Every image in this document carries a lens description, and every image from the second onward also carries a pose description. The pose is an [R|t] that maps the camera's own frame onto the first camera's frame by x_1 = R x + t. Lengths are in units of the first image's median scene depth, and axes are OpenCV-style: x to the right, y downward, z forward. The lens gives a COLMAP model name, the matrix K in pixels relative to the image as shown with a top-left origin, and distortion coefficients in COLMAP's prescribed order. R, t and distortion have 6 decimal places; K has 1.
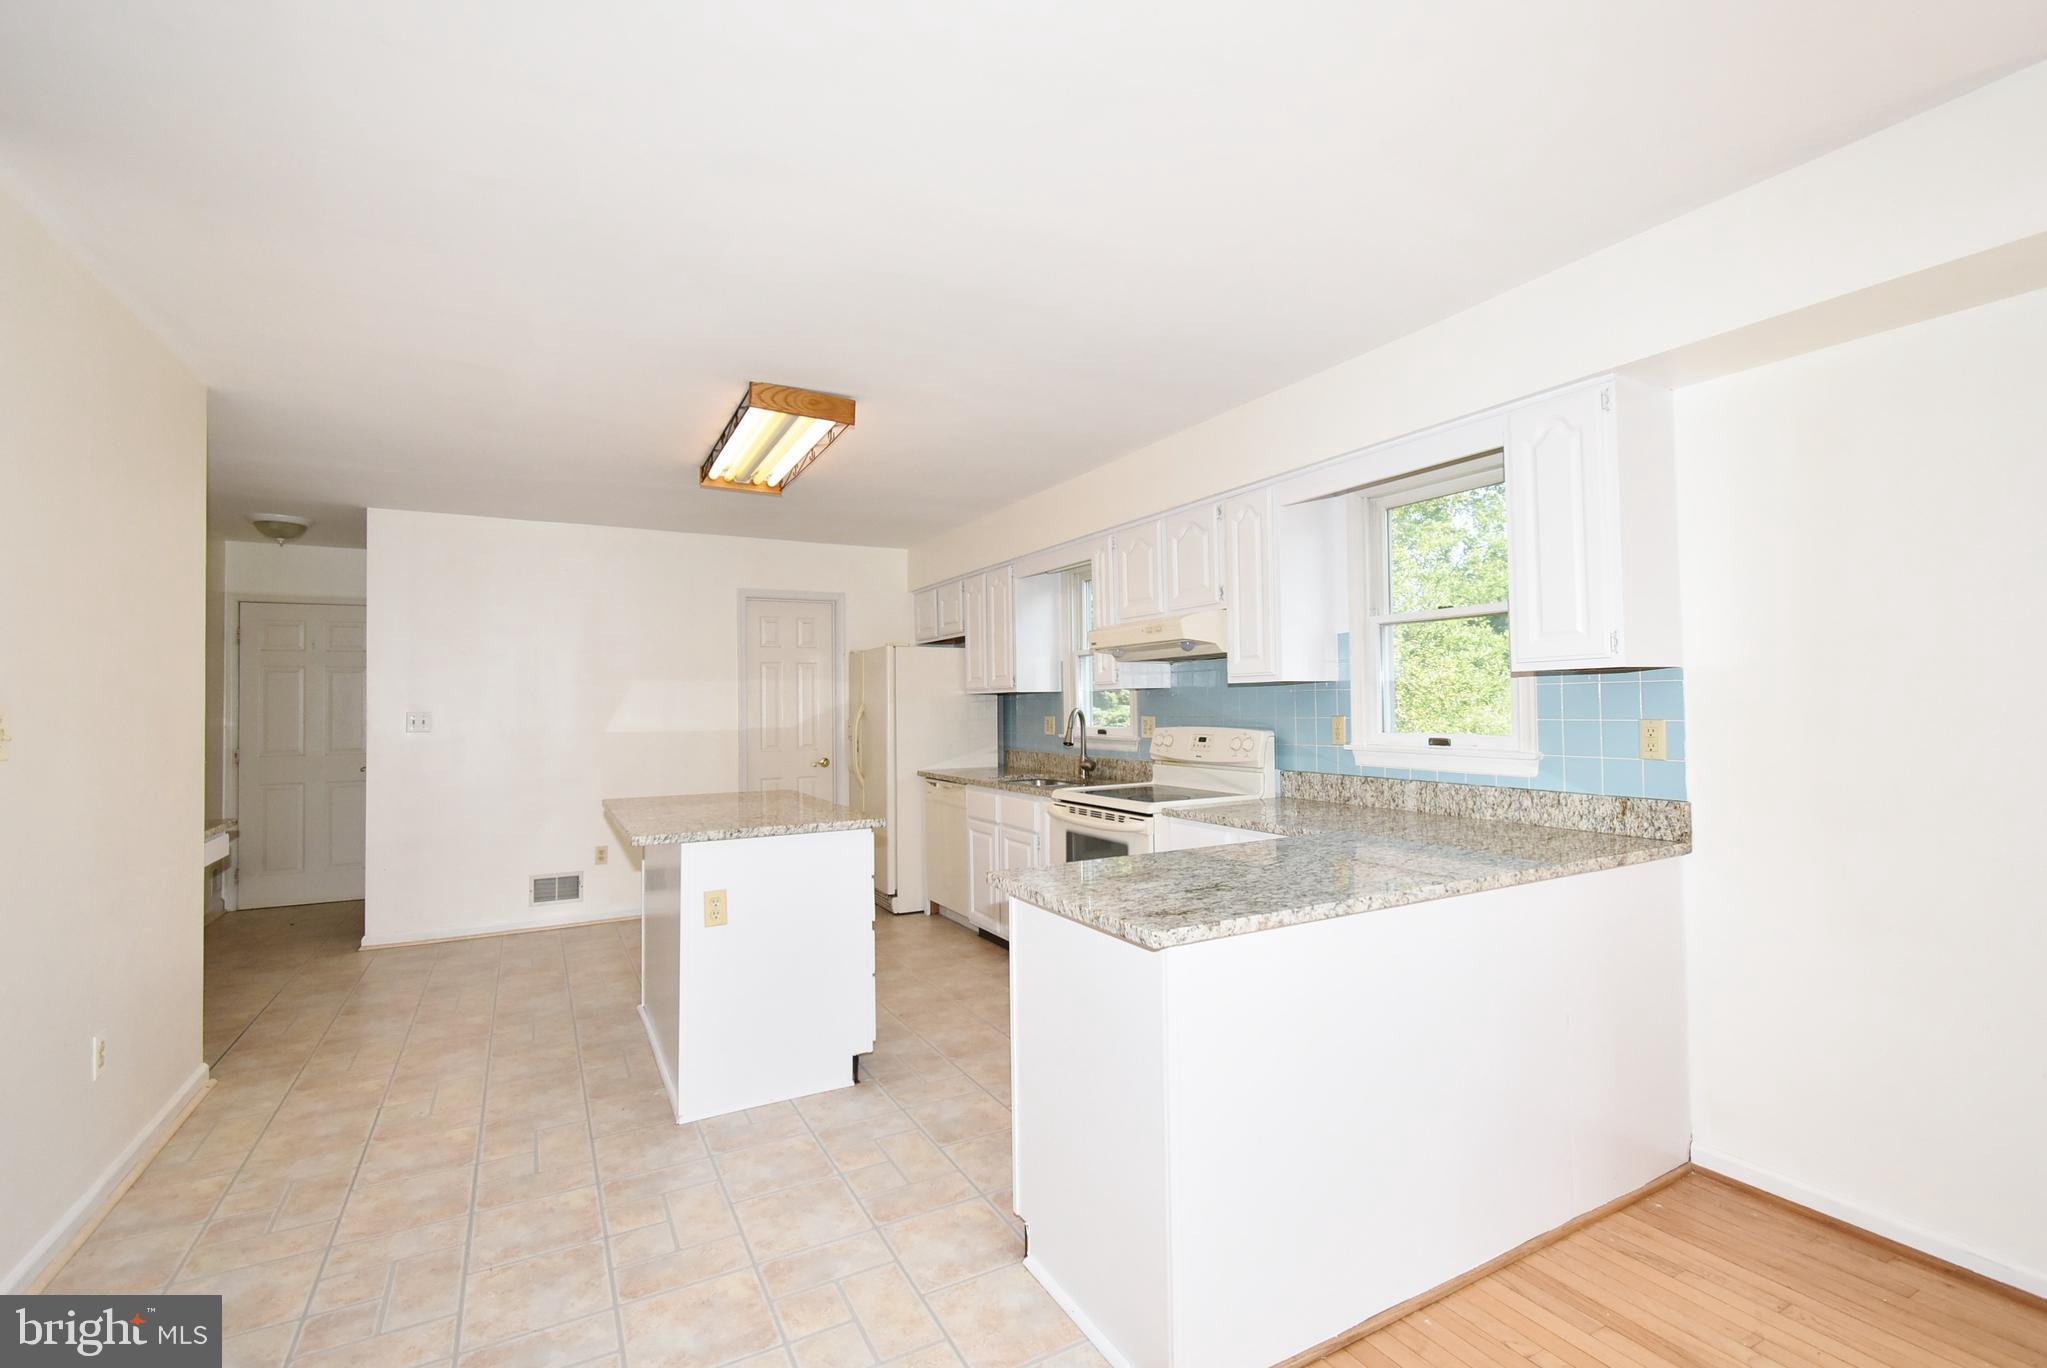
lens RADIAL K [[904.4, 0, 1035.0], [0, 904.4, 683.0], [0, 0, 1]] dist [0.000459, 0.000728]
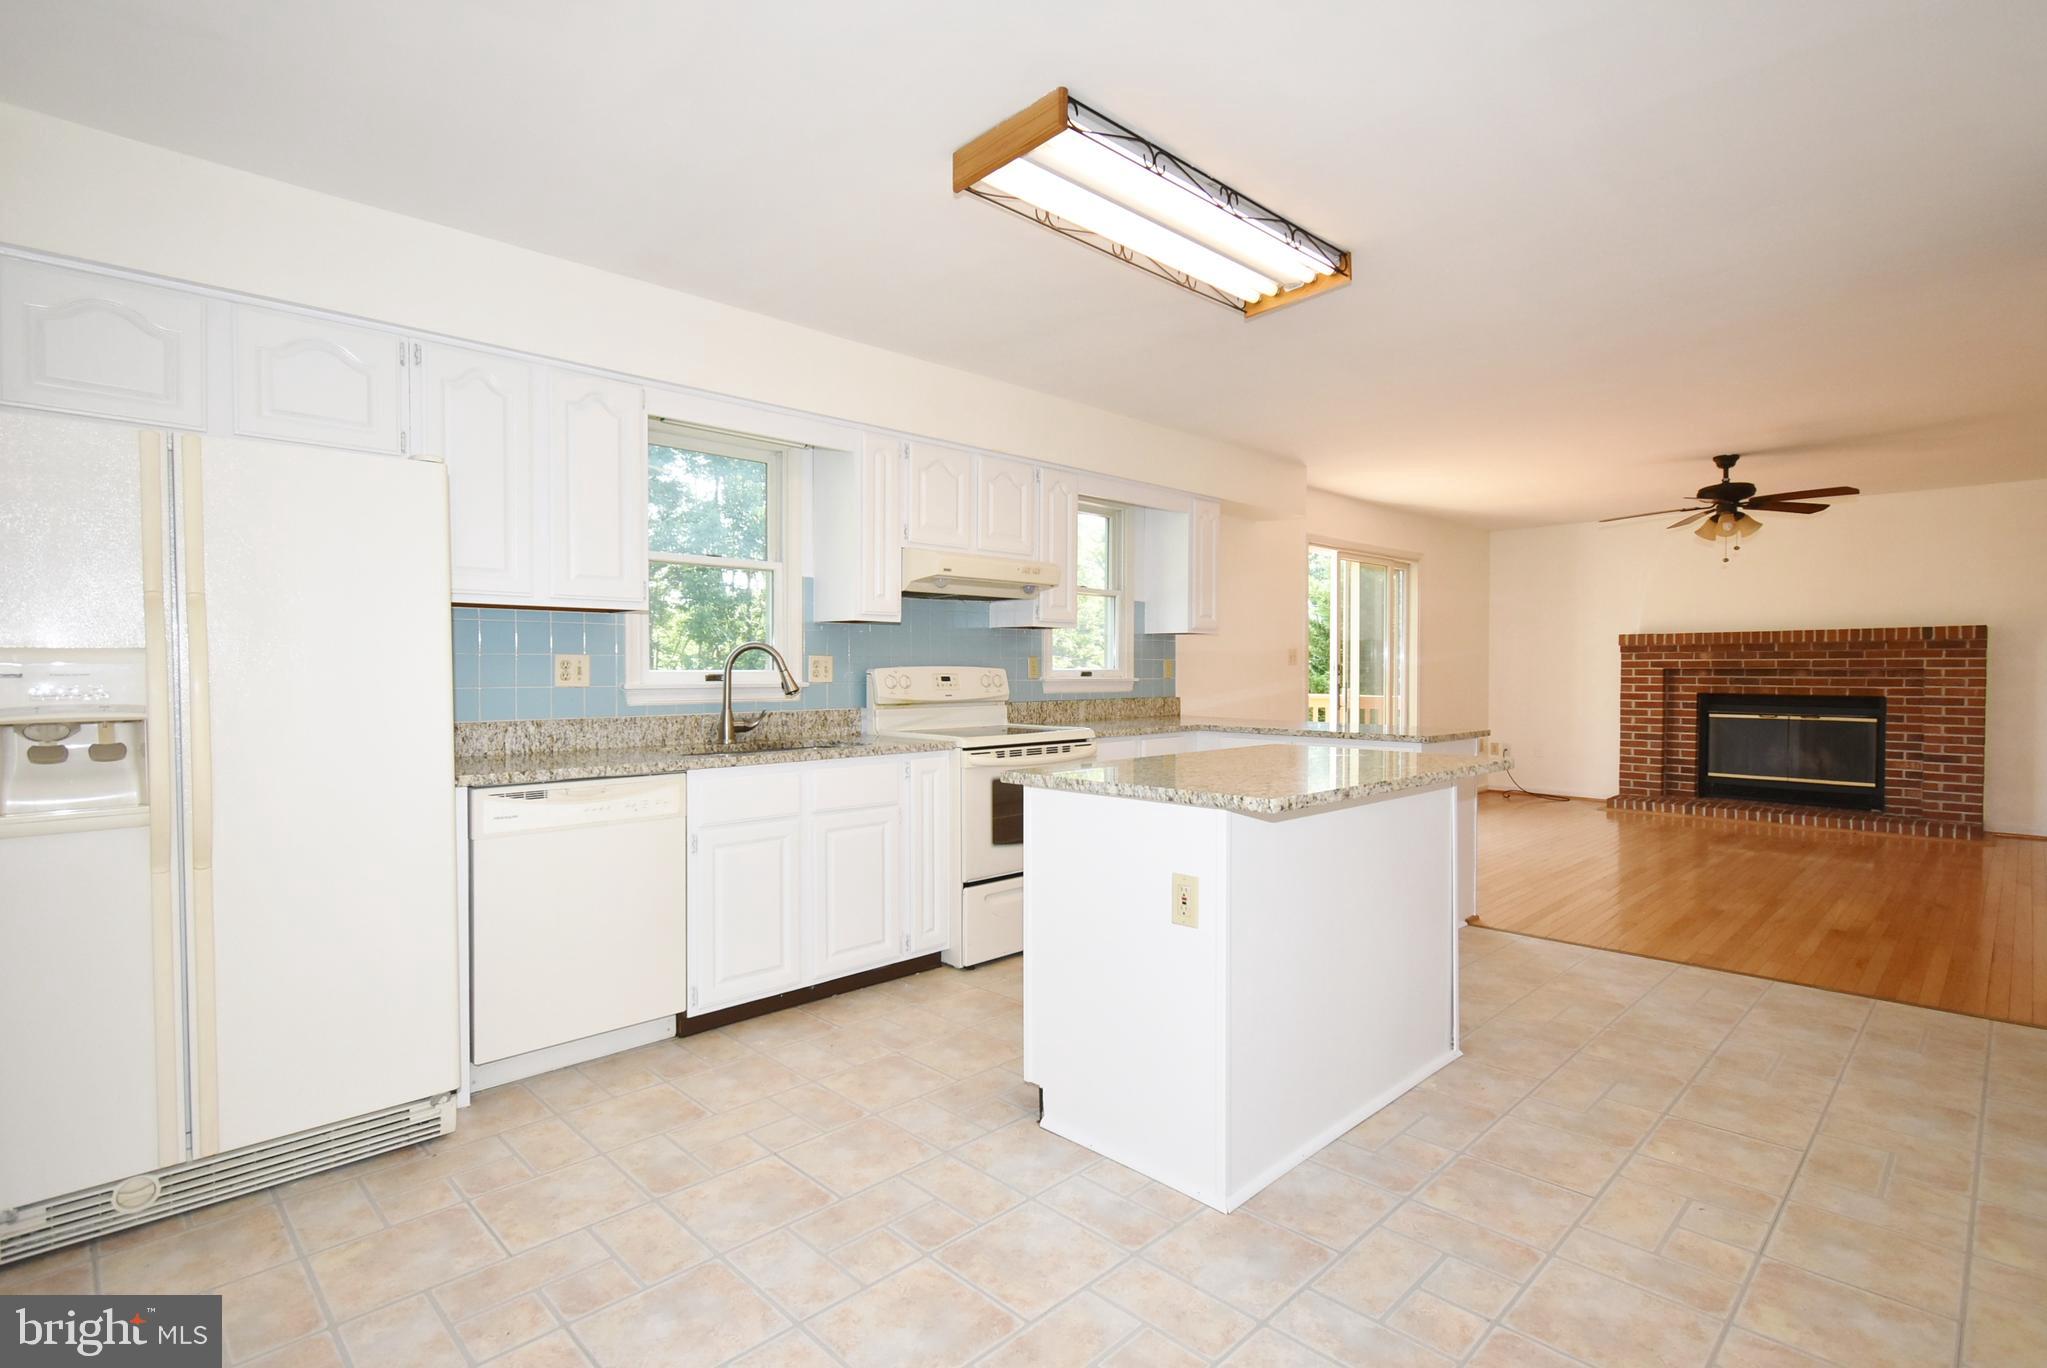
lens RADIAL K [[985.5, 0, 1027.0], [0, 985.5, 686.0], [0, 0, 1]] dist [0.006021, 0.000806]
pose [[-0.266015, -0.004605, 0.963958, -1.004598], [-0.020429, 0.999791, -0.000862, 0.078347], [-0.963752, -0.019922, -0.266054, 1.353003]]
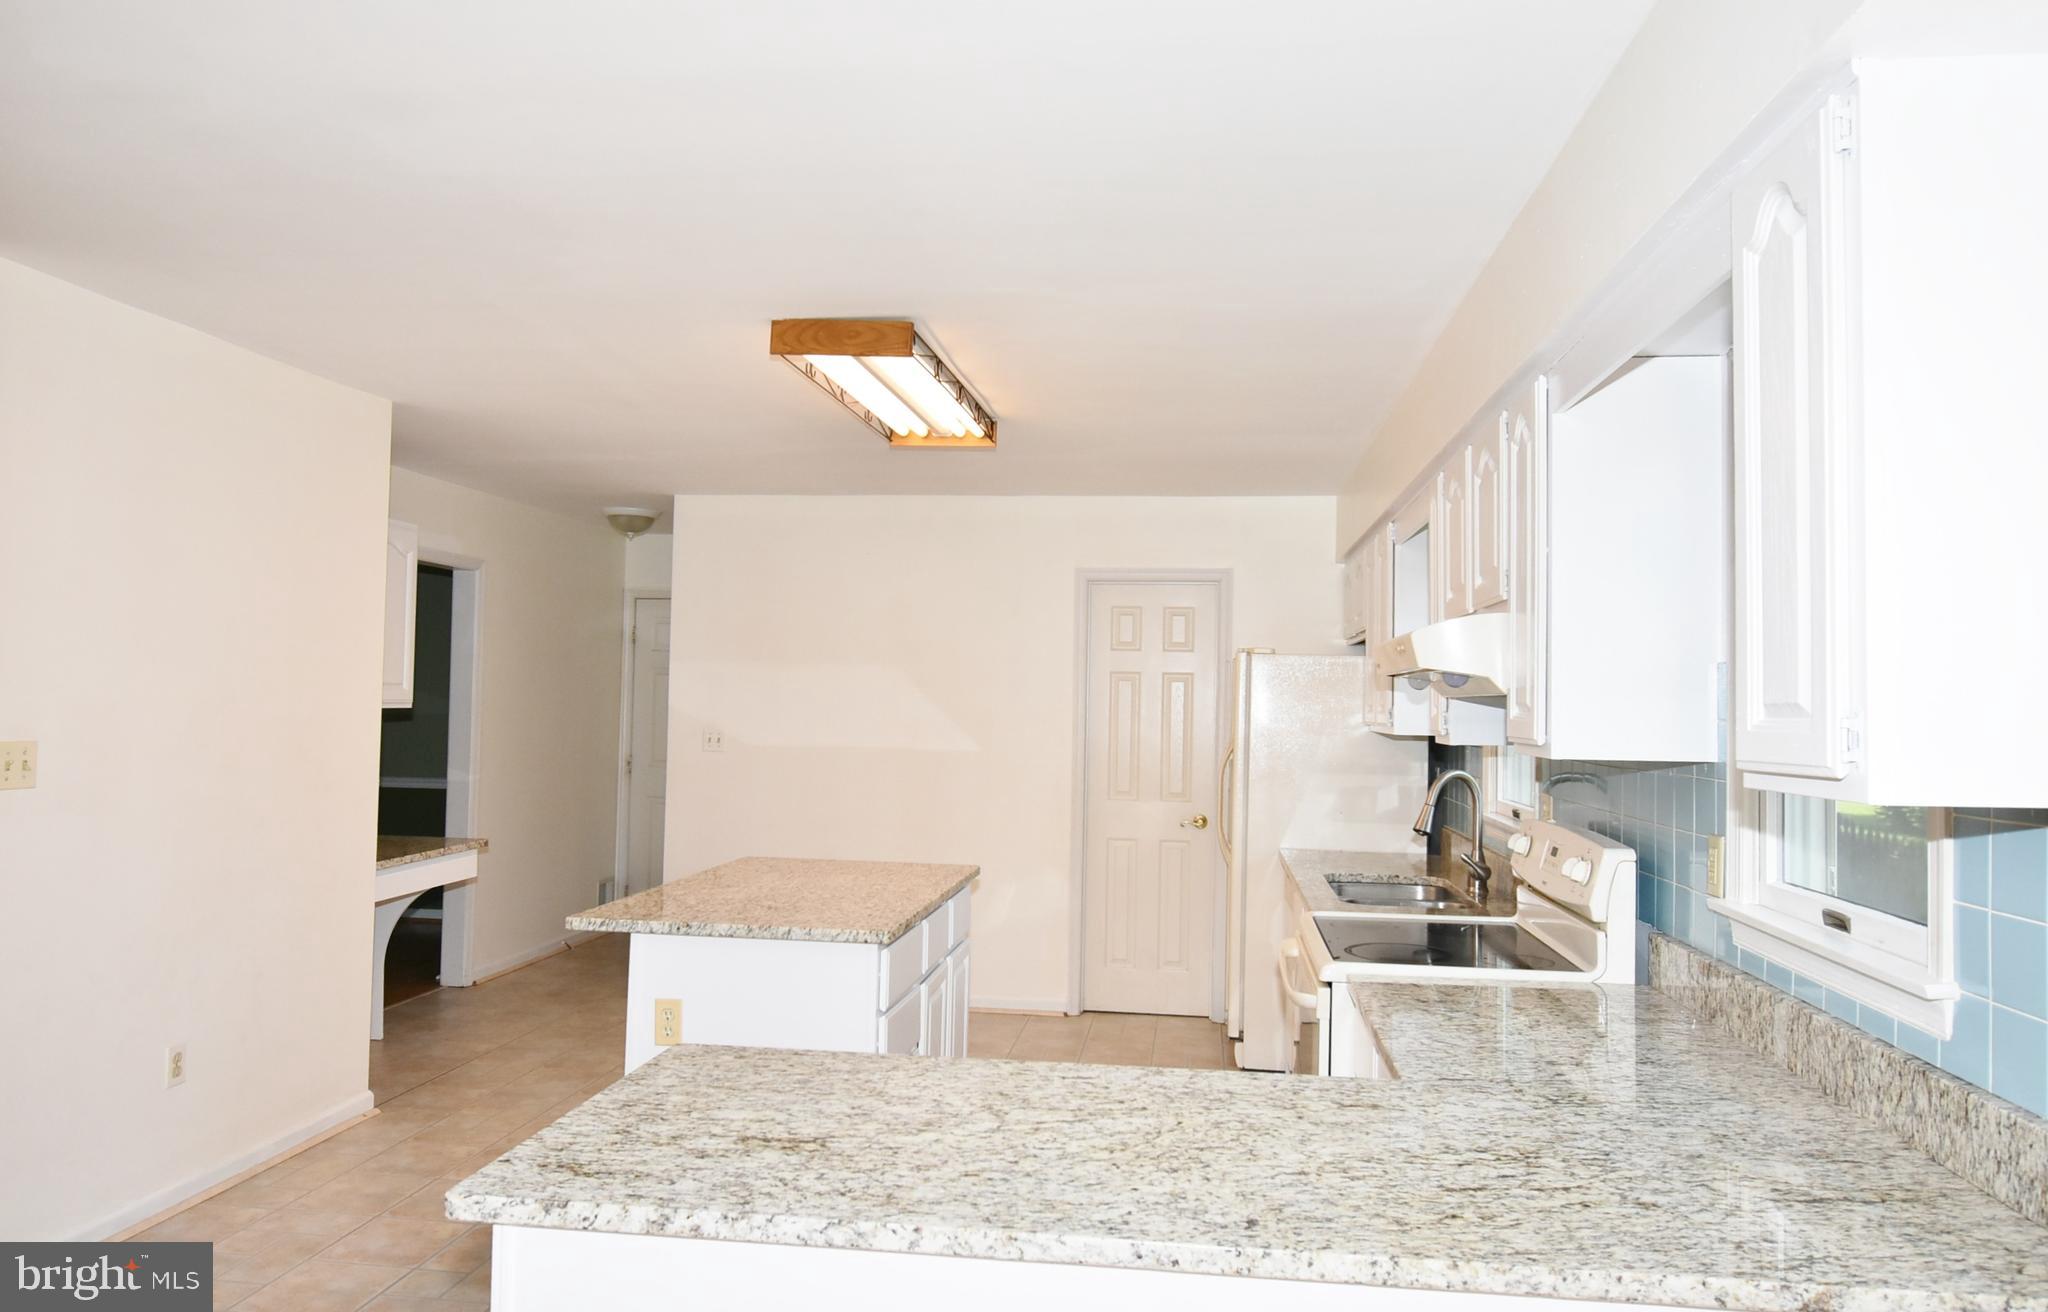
lens RADIAL K [[1346.6, 0, 1034.1], [0, 1346.6, 654.1], [0, 0, 1]] dist [0.000859, -0.005742]
pose [[0.806342, 0.008140, -0.591393, 0.454520], [-0.015990, 0.999840, -0.008040, -0.046723], [0.591233, 0.015939, 0.806343, 0.207283]]
